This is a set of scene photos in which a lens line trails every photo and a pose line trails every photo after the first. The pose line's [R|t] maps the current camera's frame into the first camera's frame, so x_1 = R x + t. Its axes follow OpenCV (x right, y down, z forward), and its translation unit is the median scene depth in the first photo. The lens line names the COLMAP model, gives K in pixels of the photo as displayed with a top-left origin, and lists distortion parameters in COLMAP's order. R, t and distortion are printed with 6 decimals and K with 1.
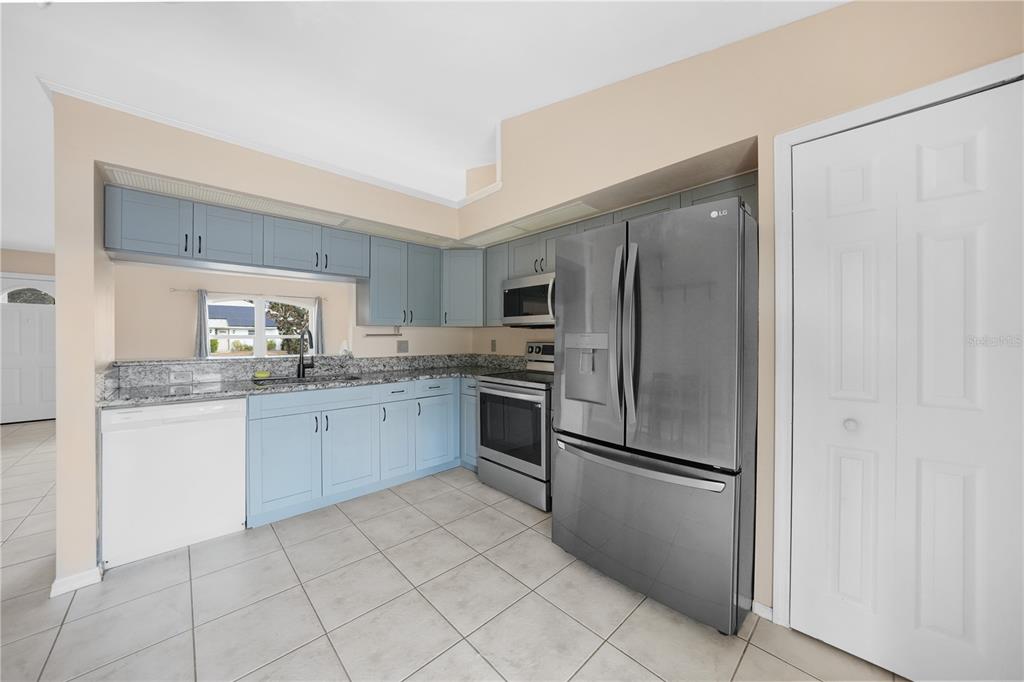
lens RADIAL K [[357.1, 0, 520.6], [0, 357.1, 338.8], [0, 0, 1]] dist [-0.022080, 0.002835]
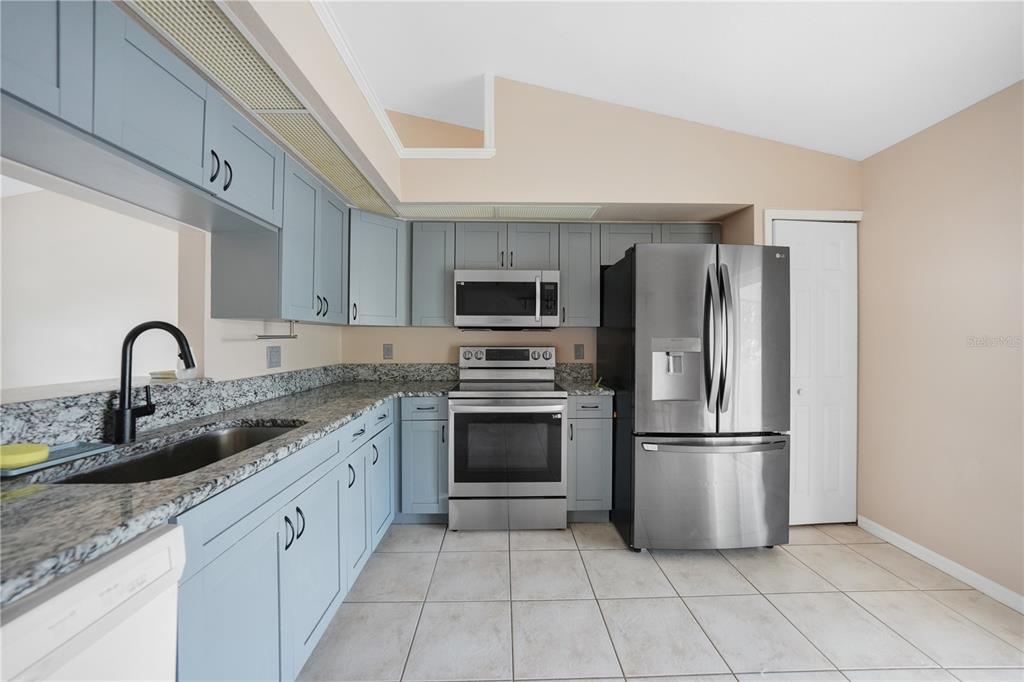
lens RADIAL K [[357.1, 0, 519.4], [0, 357.1, 339.7], [0, 0, 1]] dist [-0.022080, 0.002835]
pose [[0.675164, 0.000023, 0.737667, -0.656026], [0.001821, 0.999997, -0.001697, -0.005777], [-0.737665, 0.002489, 0.675162, 0.435668]]
